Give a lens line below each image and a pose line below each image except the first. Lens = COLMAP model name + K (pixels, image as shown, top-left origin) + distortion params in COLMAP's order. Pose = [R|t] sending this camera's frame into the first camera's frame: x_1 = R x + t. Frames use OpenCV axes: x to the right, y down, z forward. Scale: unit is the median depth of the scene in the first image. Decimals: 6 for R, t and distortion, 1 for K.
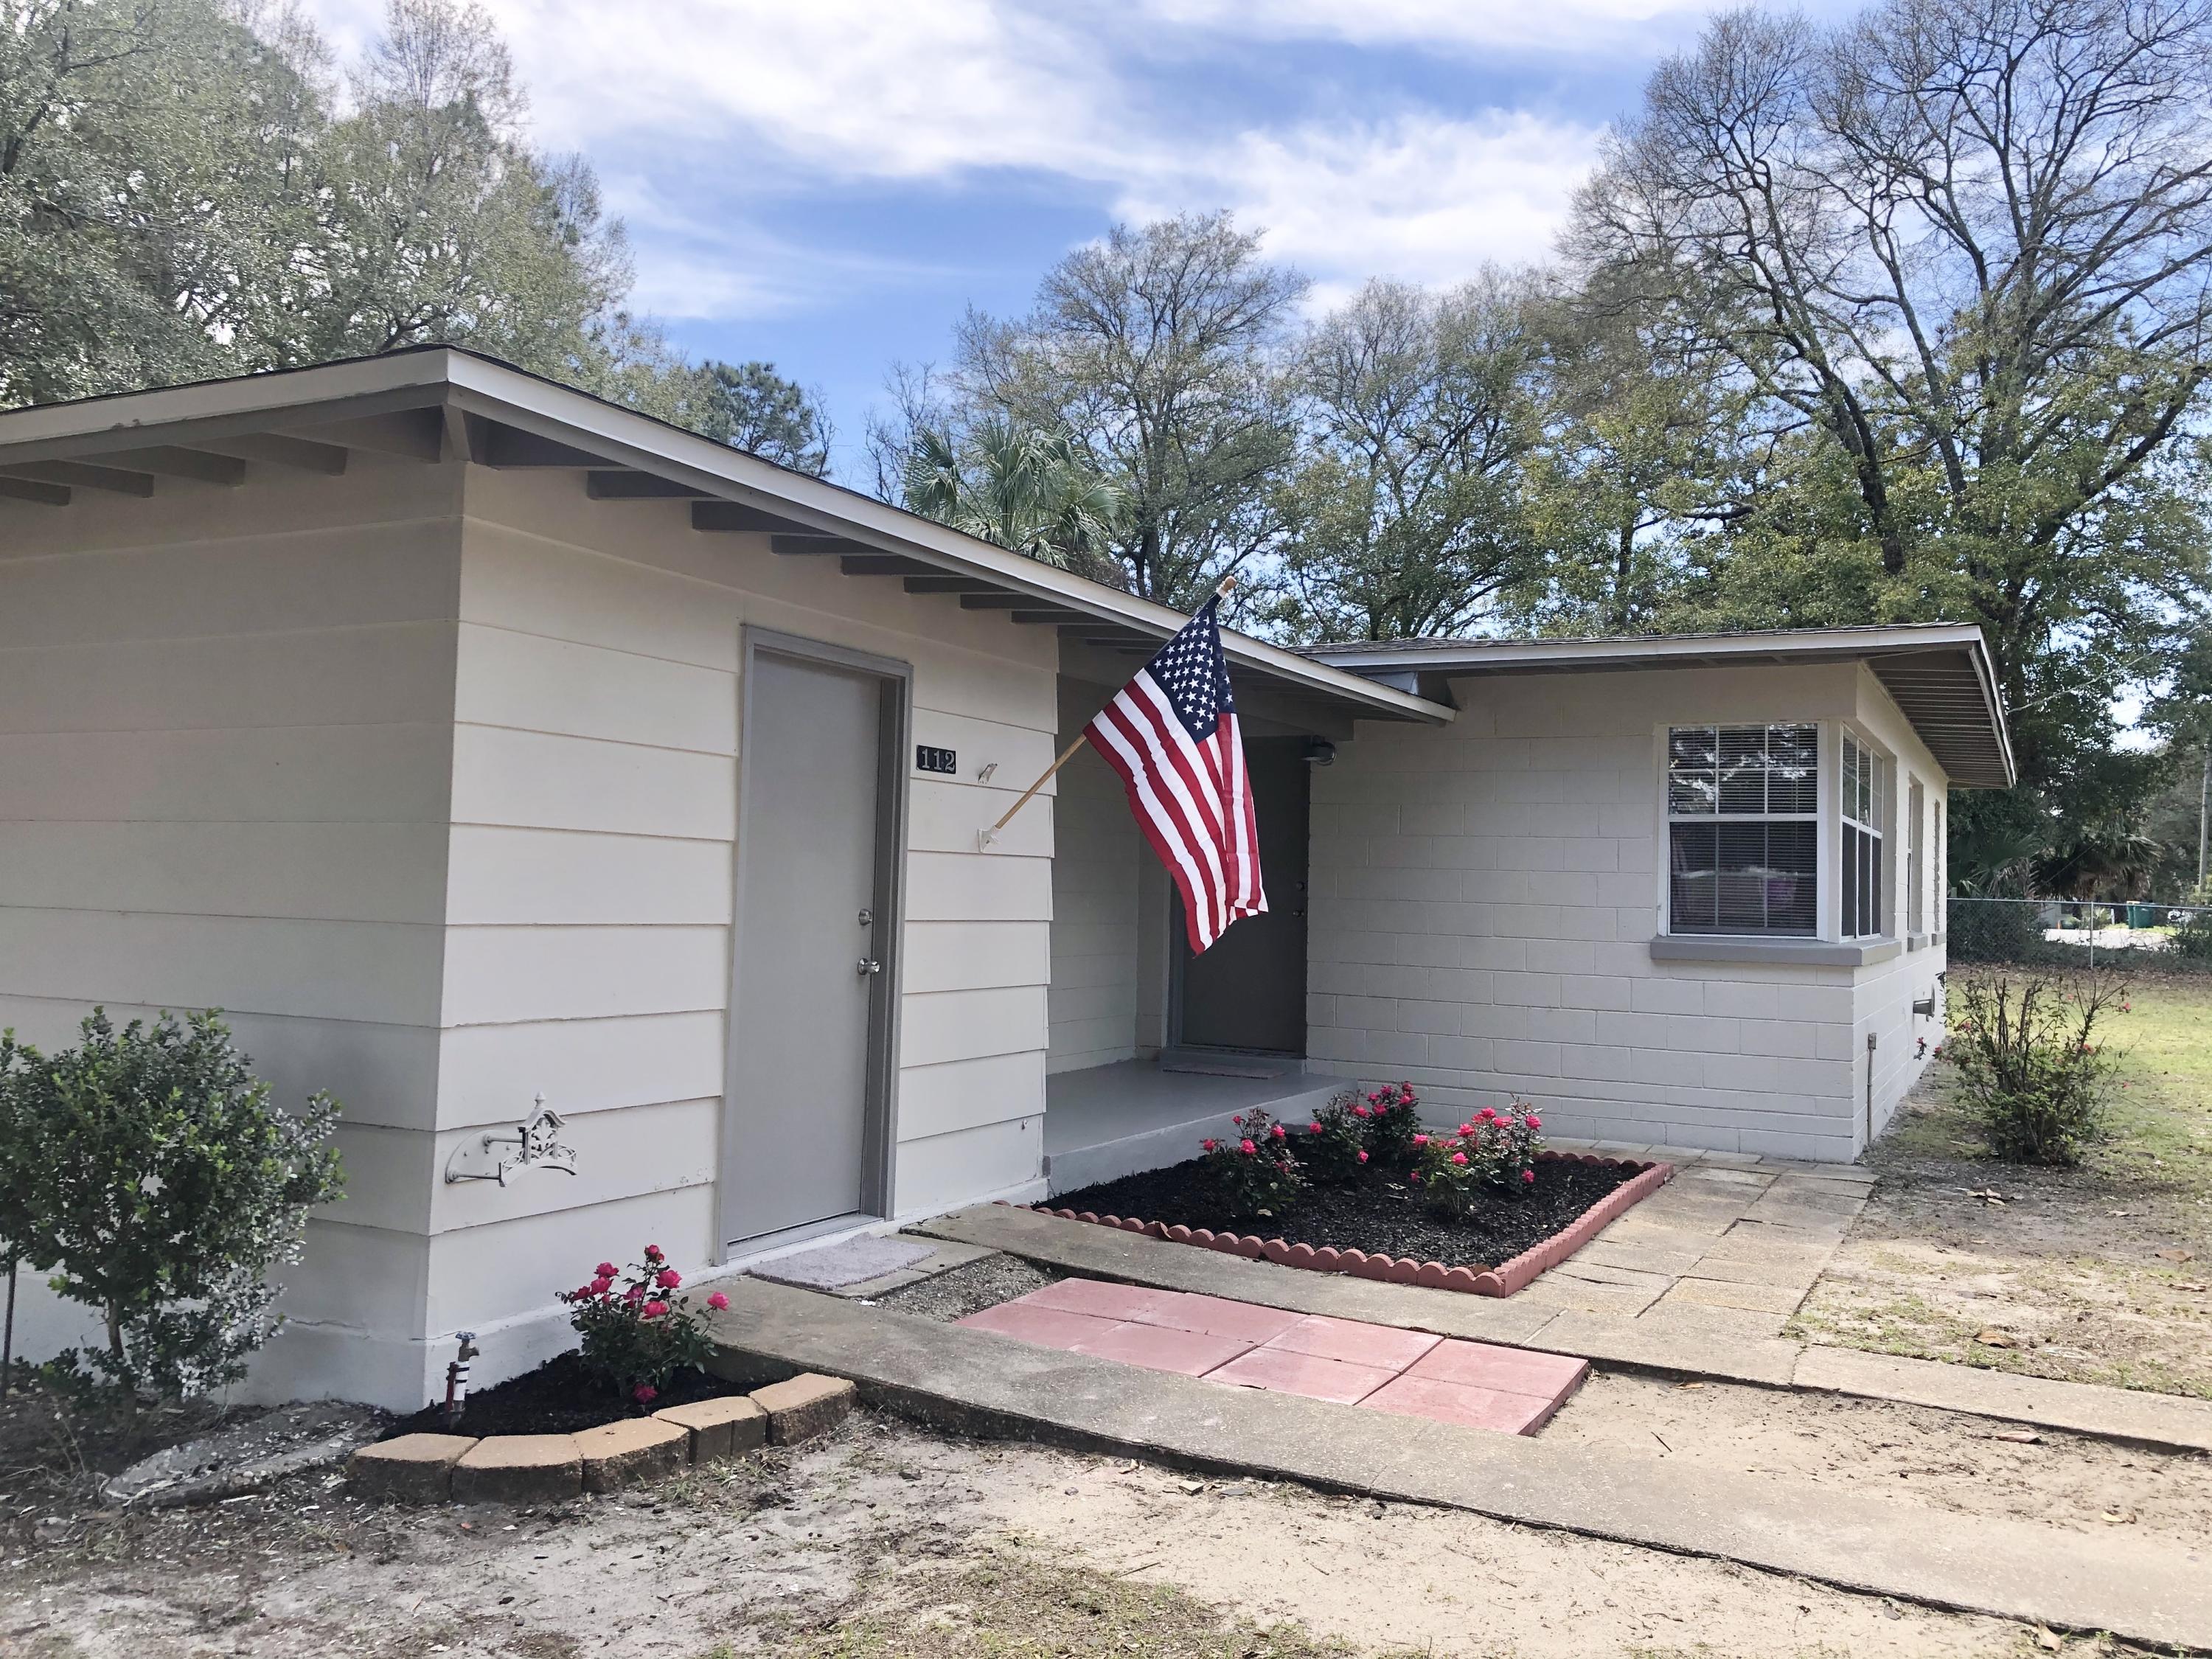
lens RADIAL K [[1800.7, 0, 1106.0], [0, 1800.7, 829.5], [0, 0, 1]] dist [0.075548, -0.109768]
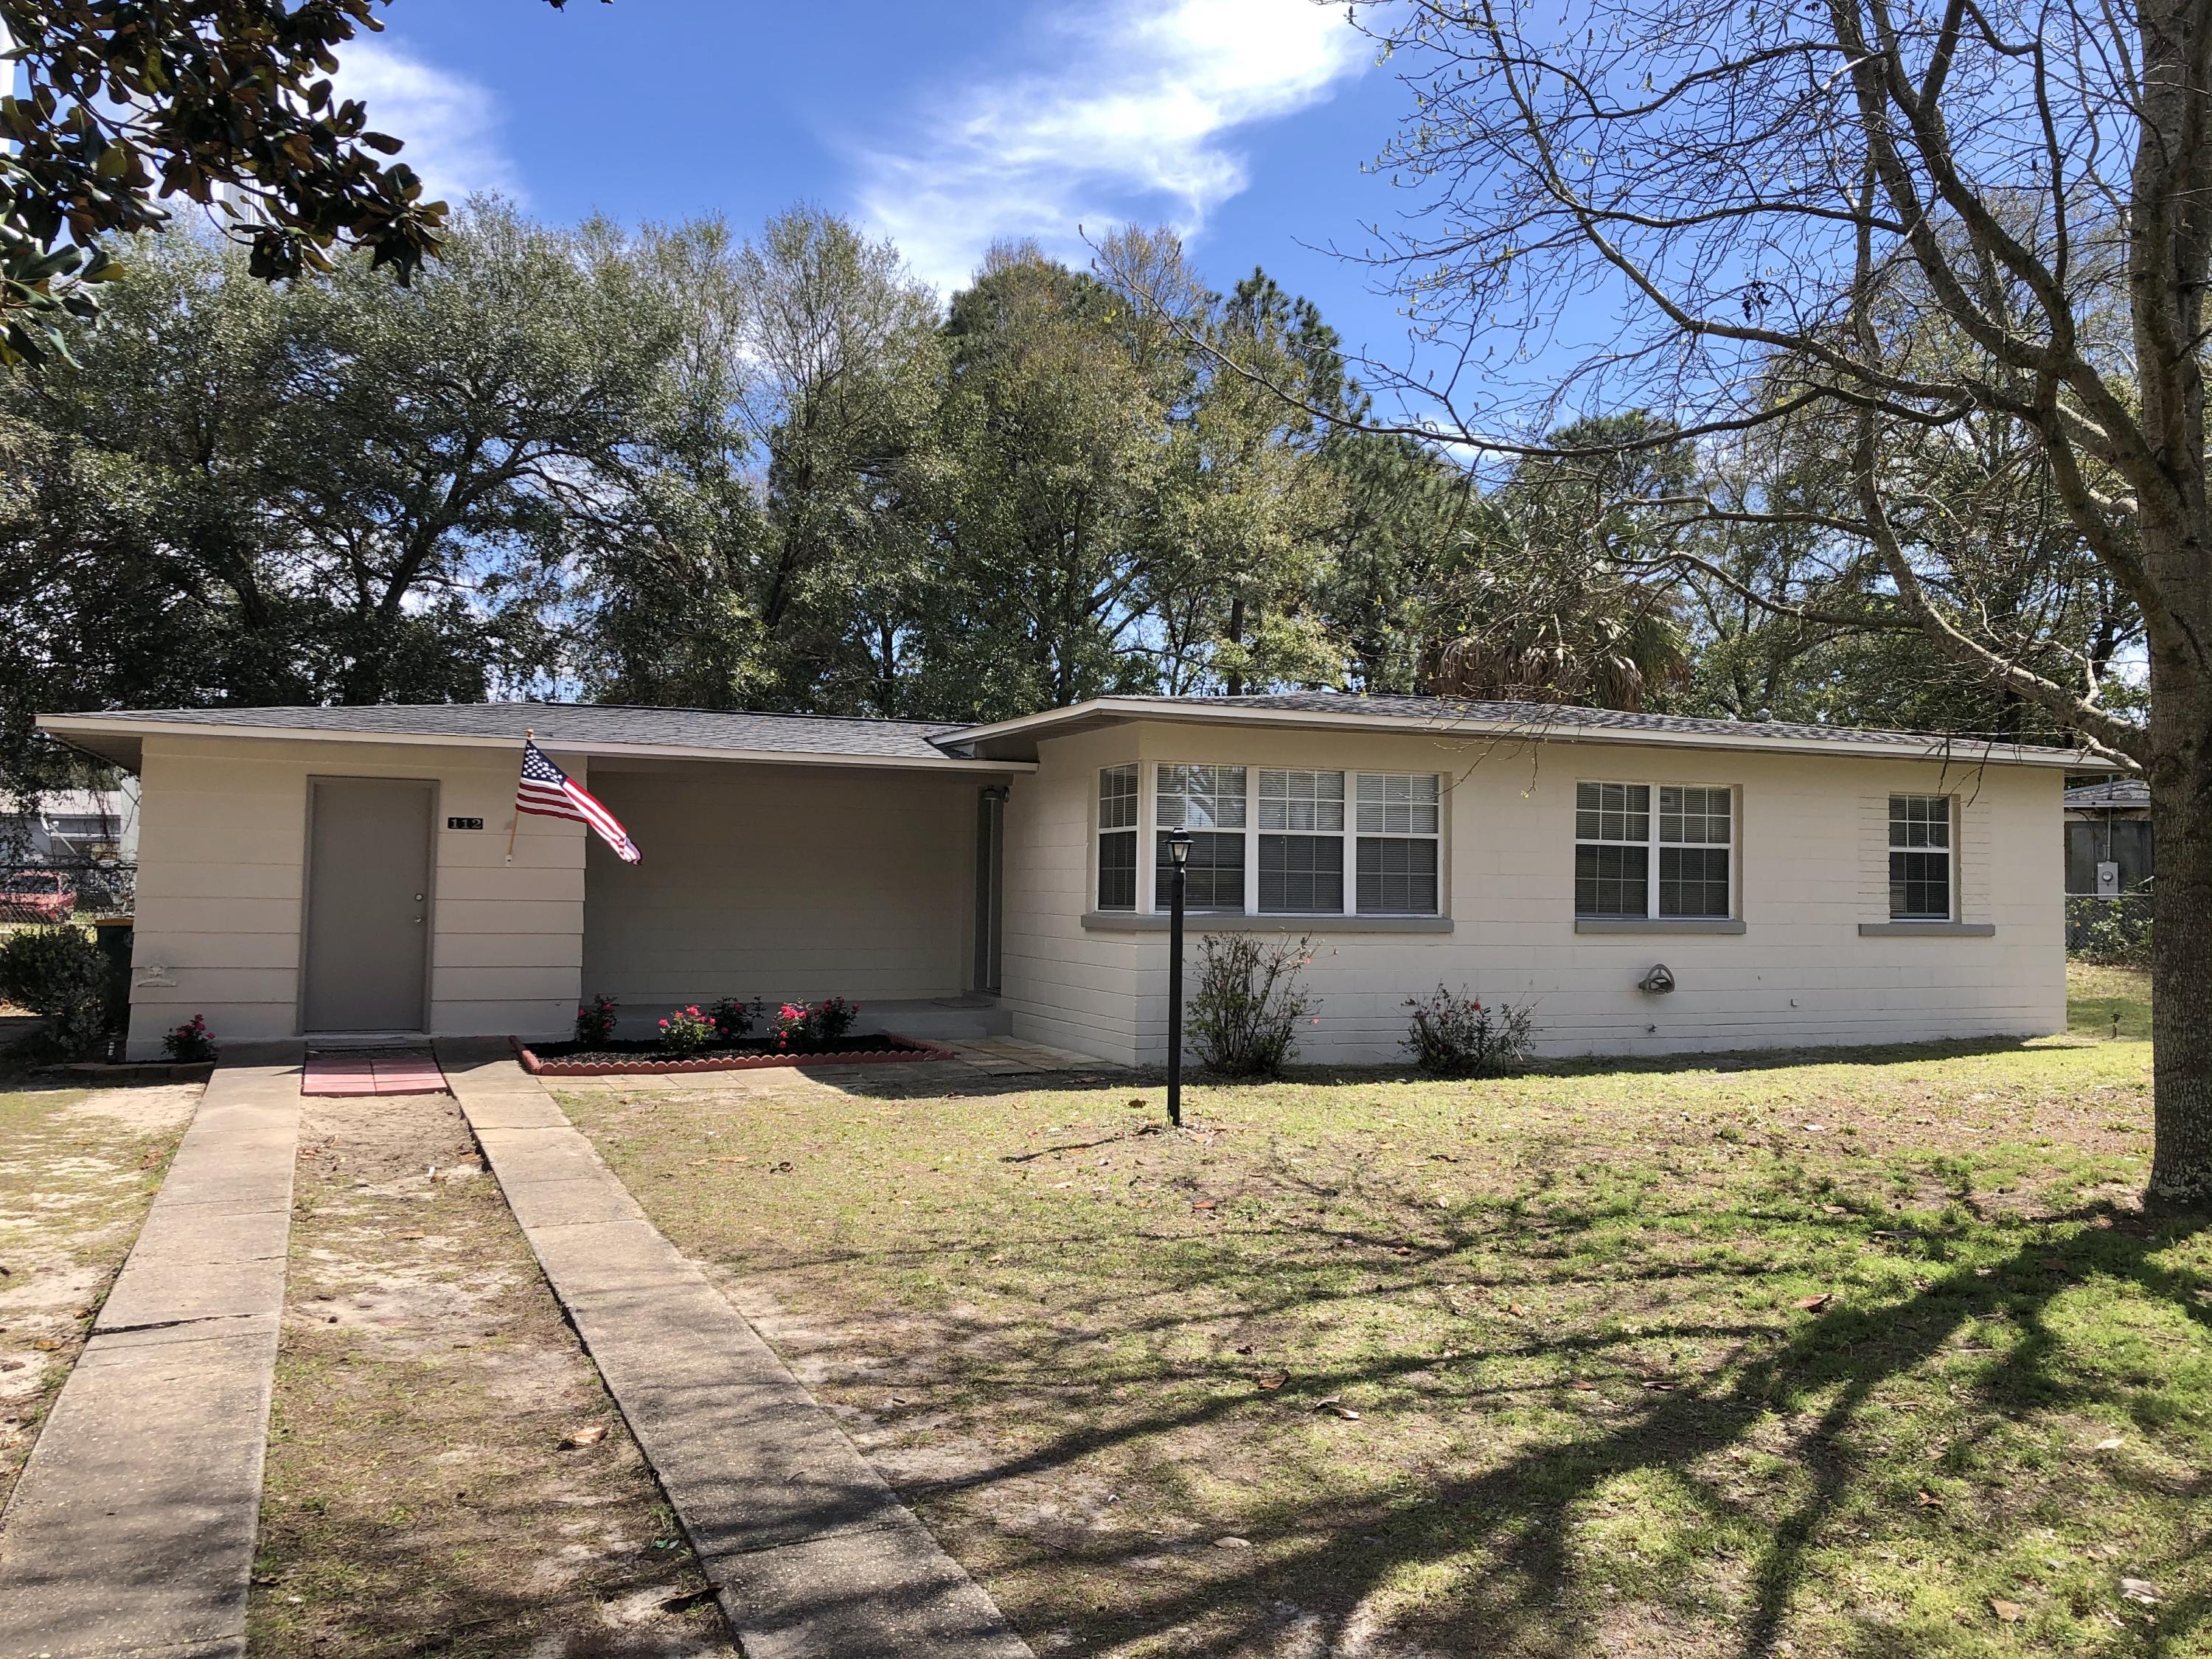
lens RADIAL K [[1800.7, 0, 1106.0], [0, 1800.7, 829.5], [0, 0, 1]] dist [0.075548, -0.109768]
pose [[0.764681, -0.034075, -0.643508, 1.296393], [0.026307, 0.999419, -0.021662, 0.024100], [0.643872, -0.000364, 0.765133, -0.109694]]
